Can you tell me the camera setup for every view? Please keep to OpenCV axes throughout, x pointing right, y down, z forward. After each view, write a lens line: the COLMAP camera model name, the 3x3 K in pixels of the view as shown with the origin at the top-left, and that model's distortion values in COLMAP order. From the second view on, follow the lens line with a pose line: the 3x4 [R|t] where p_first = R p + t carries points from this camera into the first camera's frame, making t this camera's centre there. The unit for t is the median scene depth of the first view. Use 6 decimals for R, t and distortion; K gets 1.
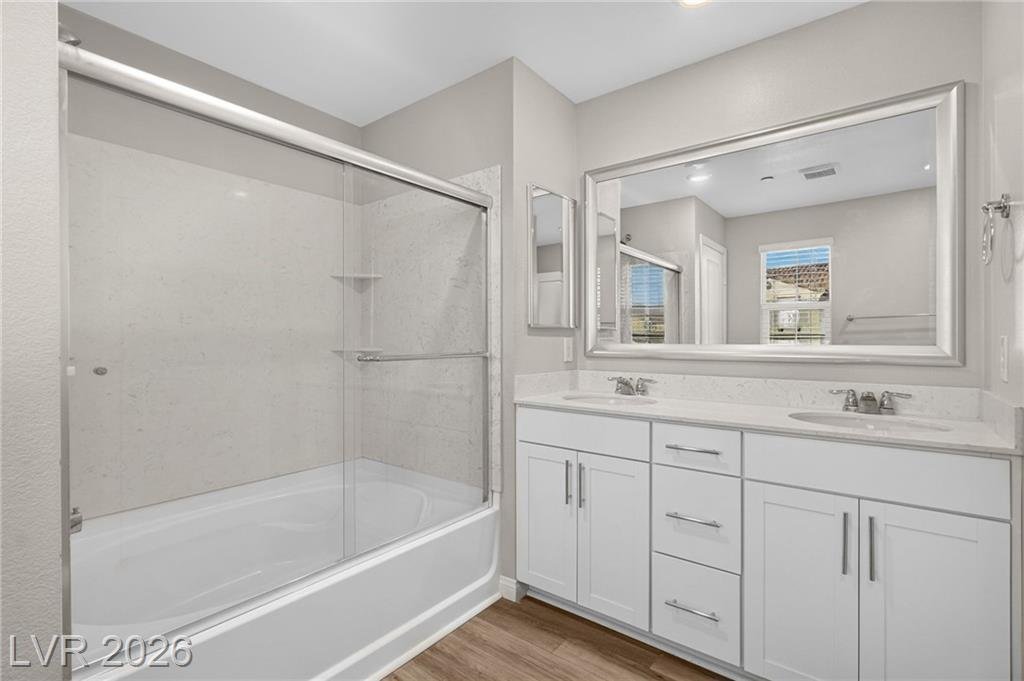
lens RADIAL K [[480.6, 0, 512.0], [0, 480.6, 340.5], [0, 0, 1]] dist [-0.001806, -0.000118]
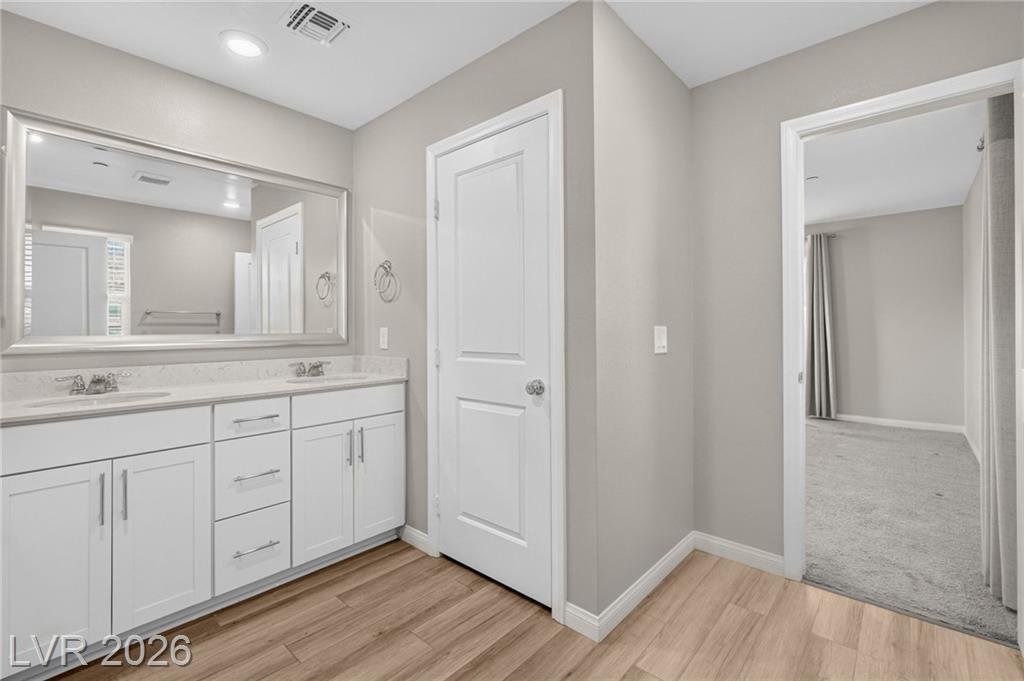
lens RADIAL K [[452.1, 0, 508.7], [0, 452.1, 326.8], [0, 0, 1]] dist [0.000020, -0.000029]
pose [[0.063164, 0.004916, 0.997991, -0.709118], [0.006266, 0.999966, -0.005323, 0.000399], [-0.997984, 0.006590, 0.063131, 0.260547]]
